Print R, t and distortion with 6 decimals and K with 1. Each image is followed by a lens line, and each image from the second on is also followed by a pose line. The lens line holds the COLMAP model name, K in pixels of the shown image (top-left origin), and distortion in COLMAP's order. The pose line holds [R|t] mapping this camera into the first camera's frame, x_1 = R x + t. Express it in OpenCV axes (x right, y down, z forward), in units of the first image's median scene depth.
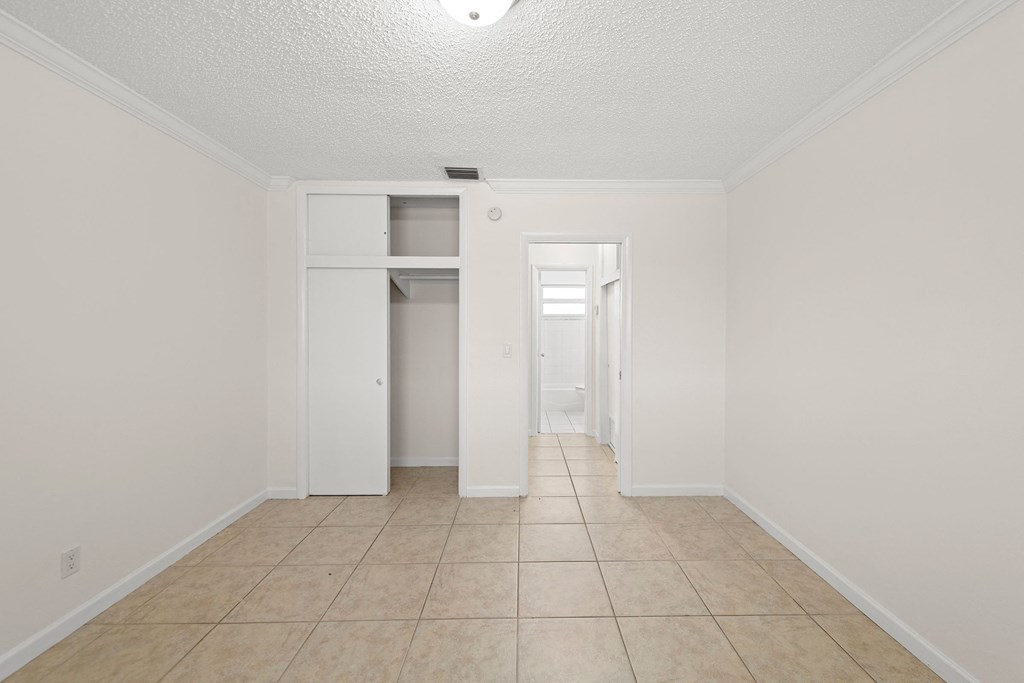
lens RADIAL K [[435.3, 0, 537.2], [0, 435.3, 328.7], [0, 0, 1]] dist [0.014459, -0.003911]
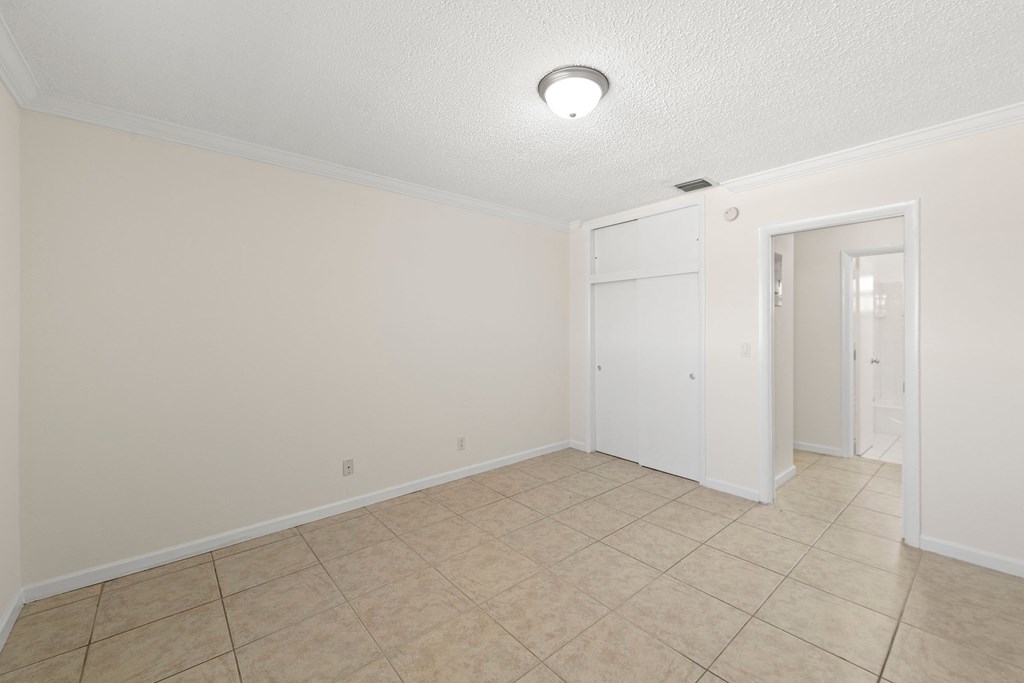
lens RADIAL K [[435.3, 0, 509.0], [0, 435.3, 333.8], [0, 0, 1]] dist [0.014459, -0.003911]
pose [[0.606617, 0.003829, -0.794985, 0.526831], [0.003656, 0.999964, 0.007606, 0.004317], [0.794986, -0.007520, 0.606582, -0.035869]]
